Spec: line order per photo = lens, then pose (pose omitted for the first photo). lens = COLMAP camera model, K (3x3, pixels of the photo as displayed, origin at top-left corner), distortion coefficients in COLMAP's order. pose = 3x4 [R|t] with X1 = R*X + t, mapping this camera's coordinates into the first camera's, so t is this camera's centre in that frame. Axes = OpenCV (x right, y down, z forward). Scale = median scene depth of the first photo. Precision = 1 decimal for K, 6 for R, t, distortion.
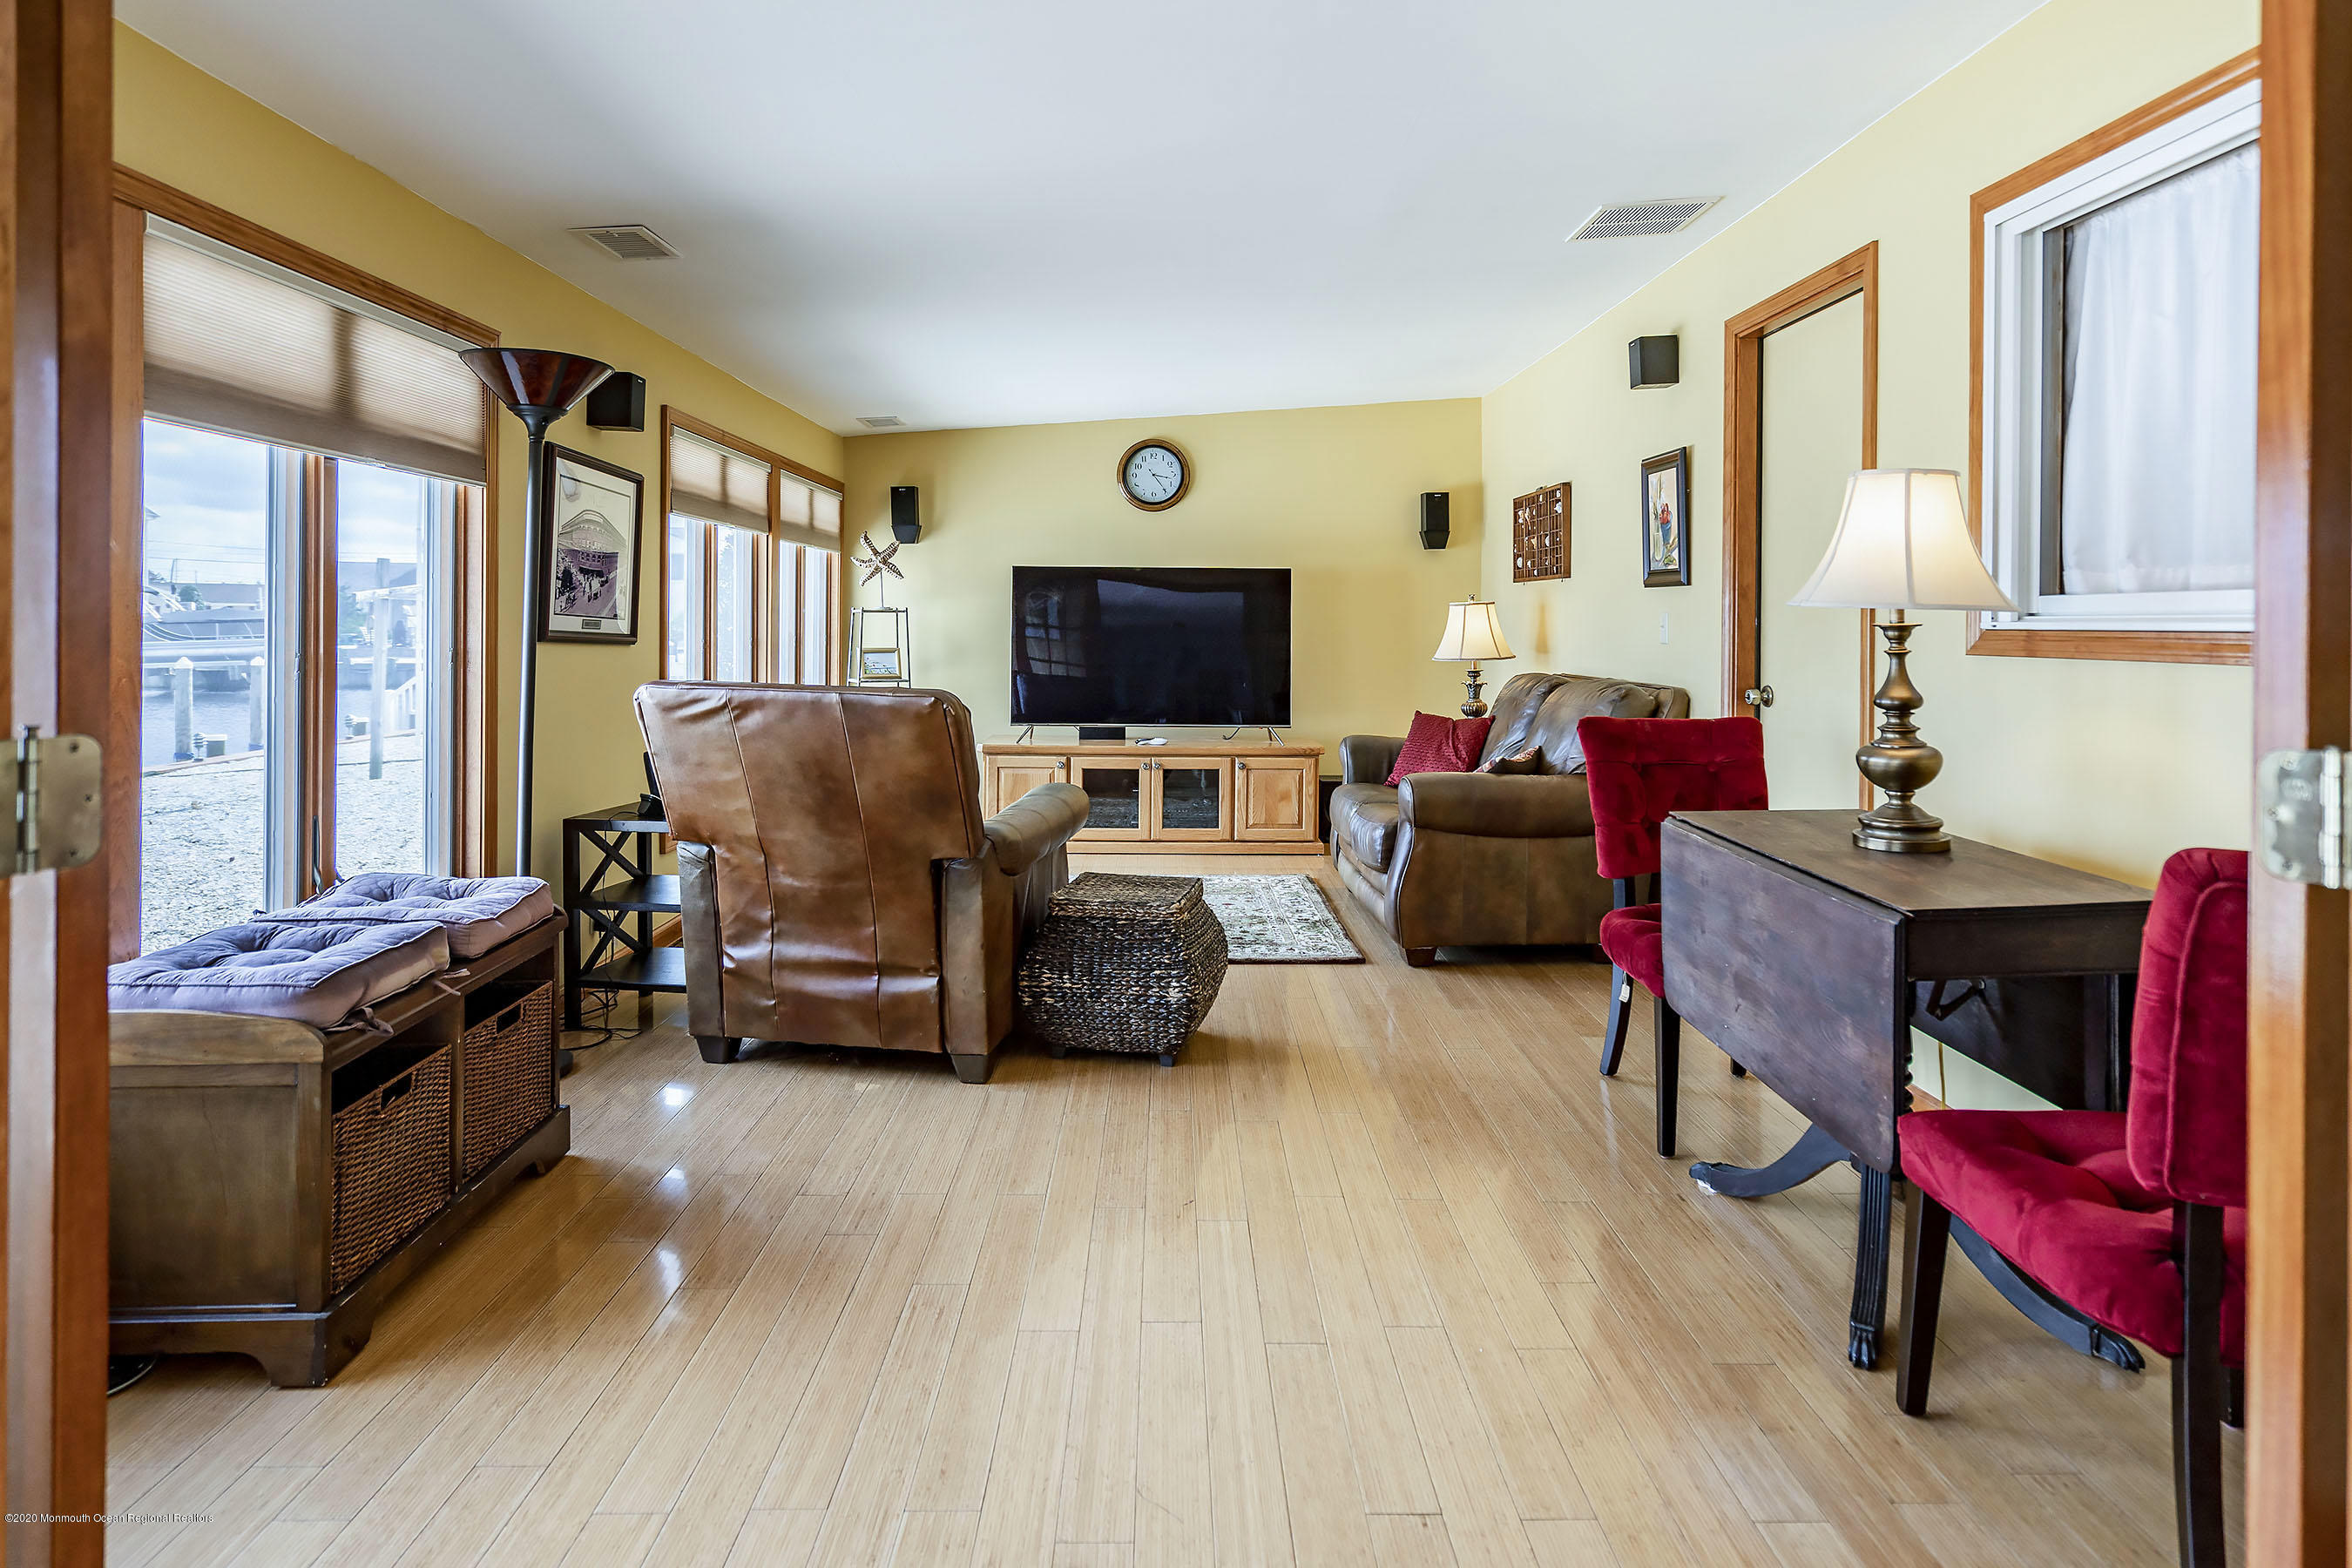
lens RADIAL K [[1325.9, 0, 1191.0], [0, 1325.9, 618.8], [0, 0, 1]] dist [0.002213, 0.001318]
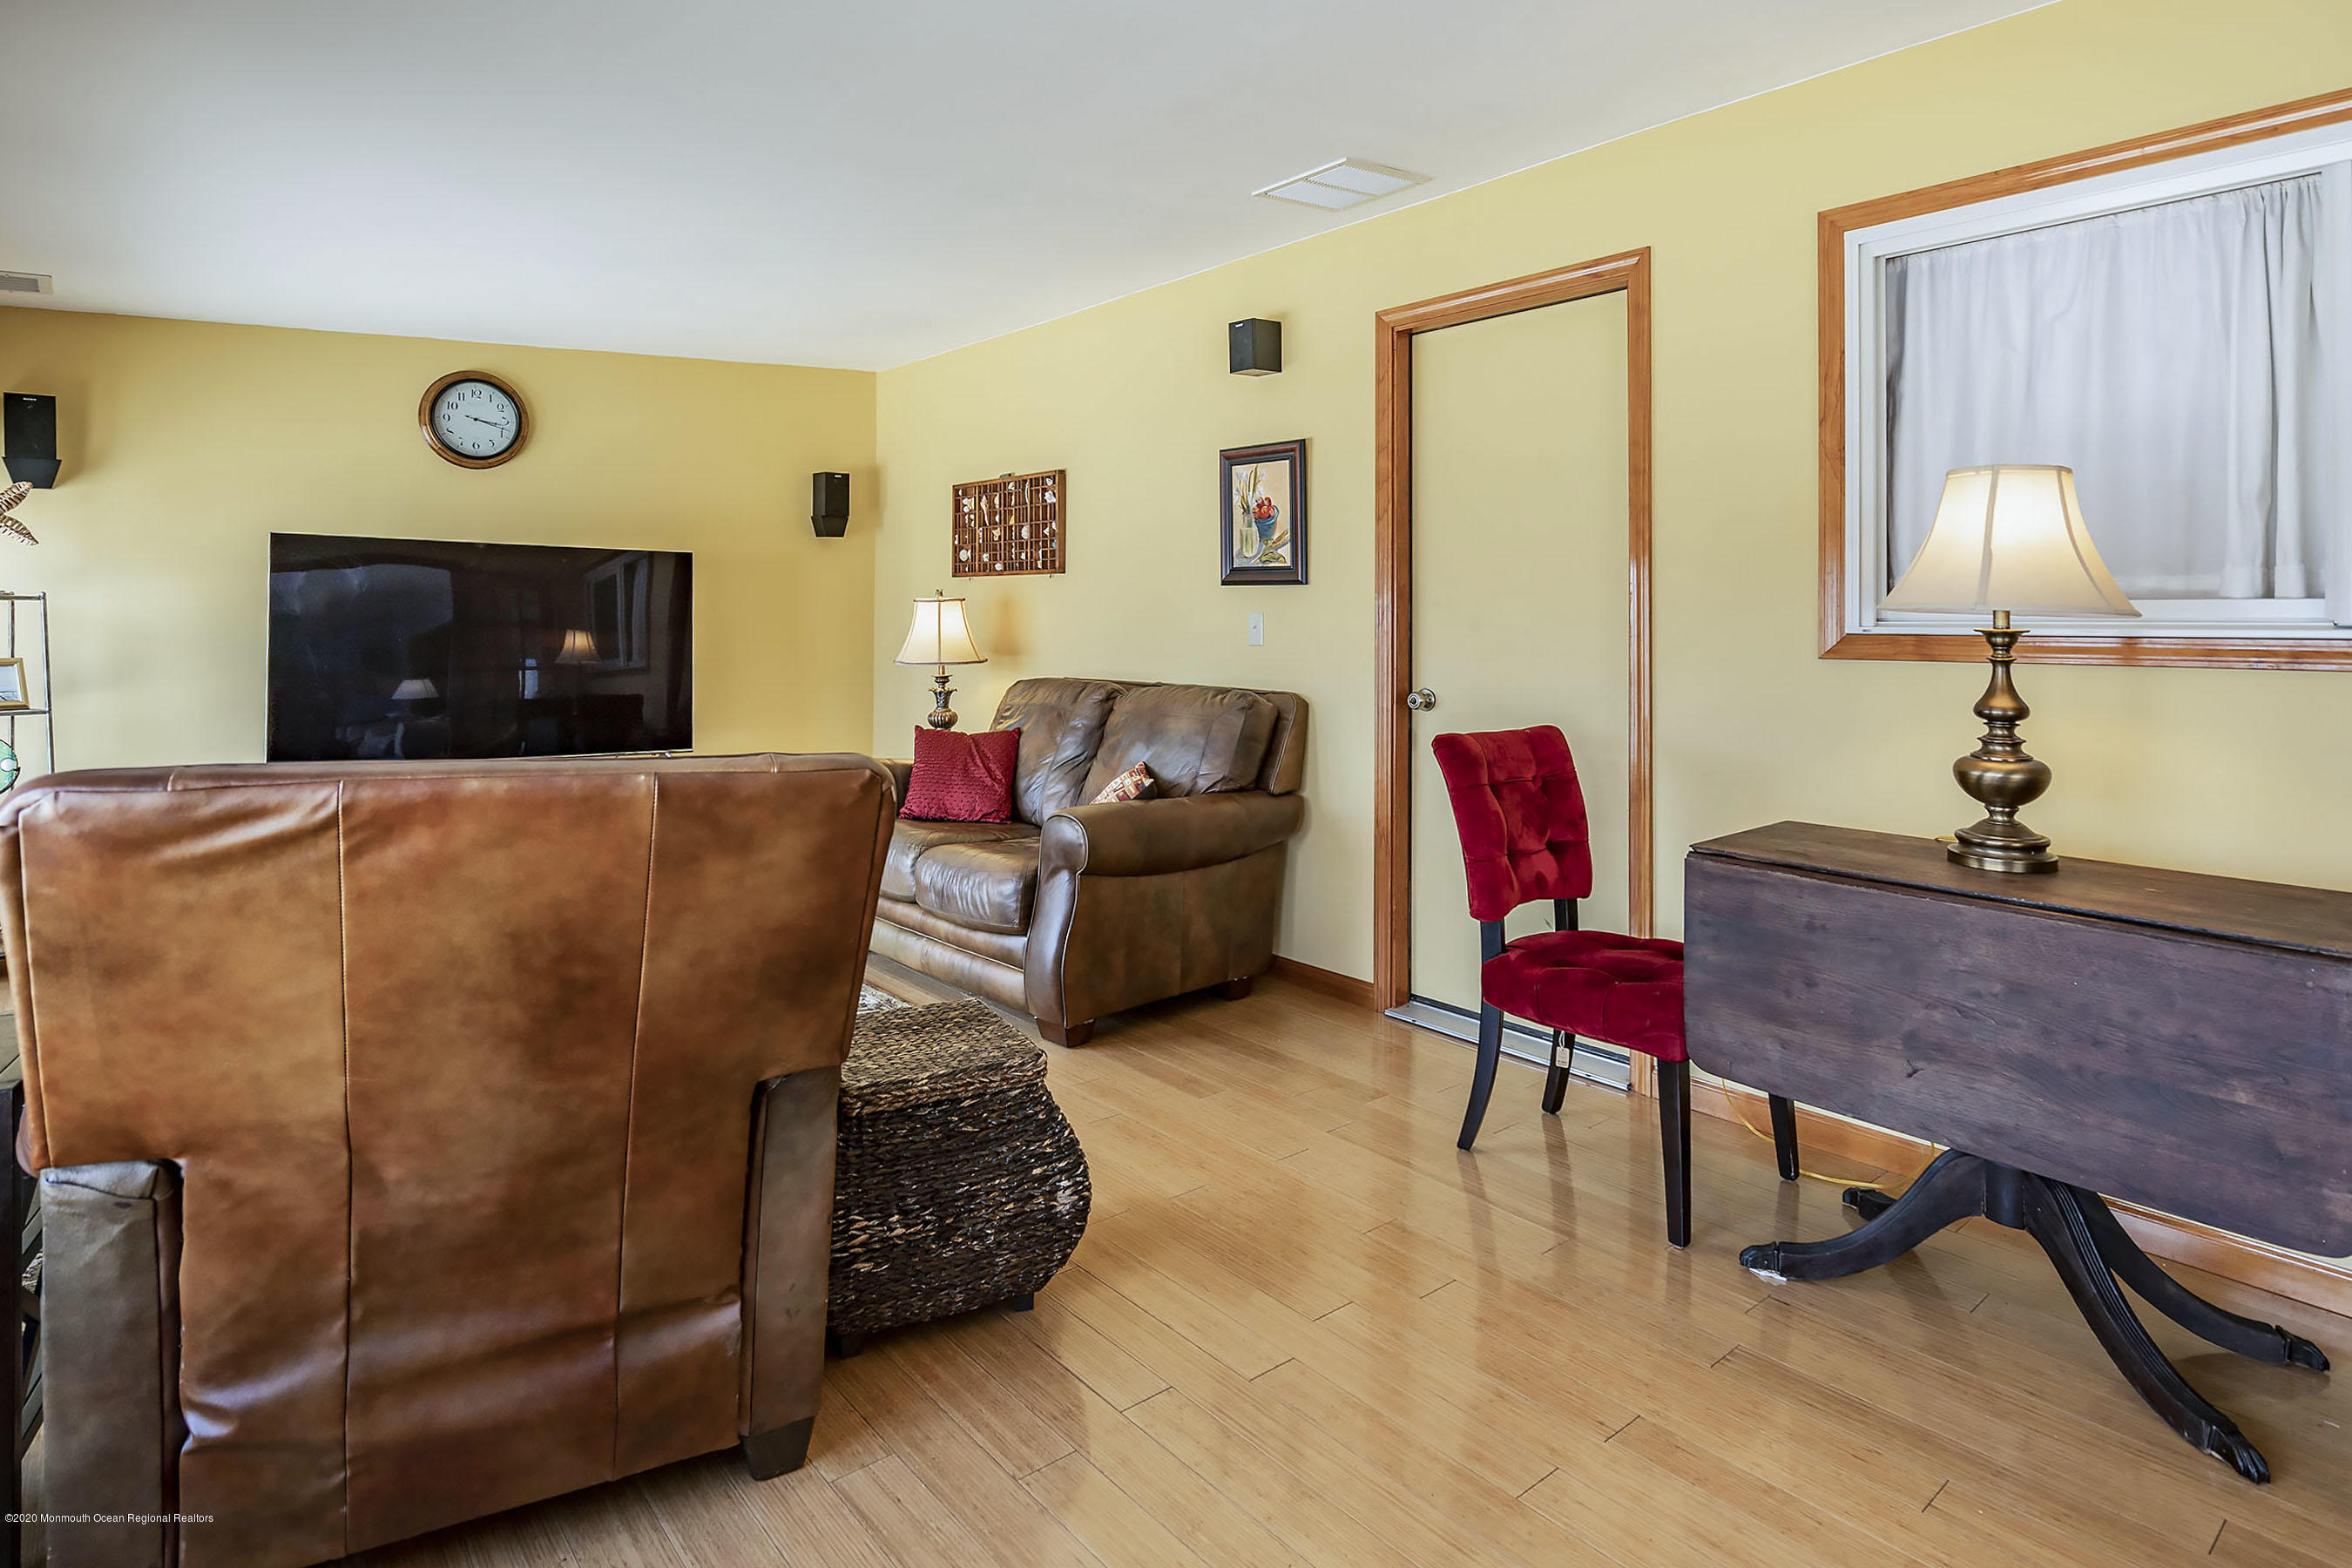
lens RADIAL K [[1239.0, 0, 1138.3], [0, 1239.0, 596.7], [0, 0, 1]] dist [-0.004587, 0.002402]
pose [[0.782779, 0.016715, 0.622076, -0.272268], [-0.007234, 0.999816, -0.017761, 0.000175], [-0.622258, 0.009403, 0.782756, 0.376041]]
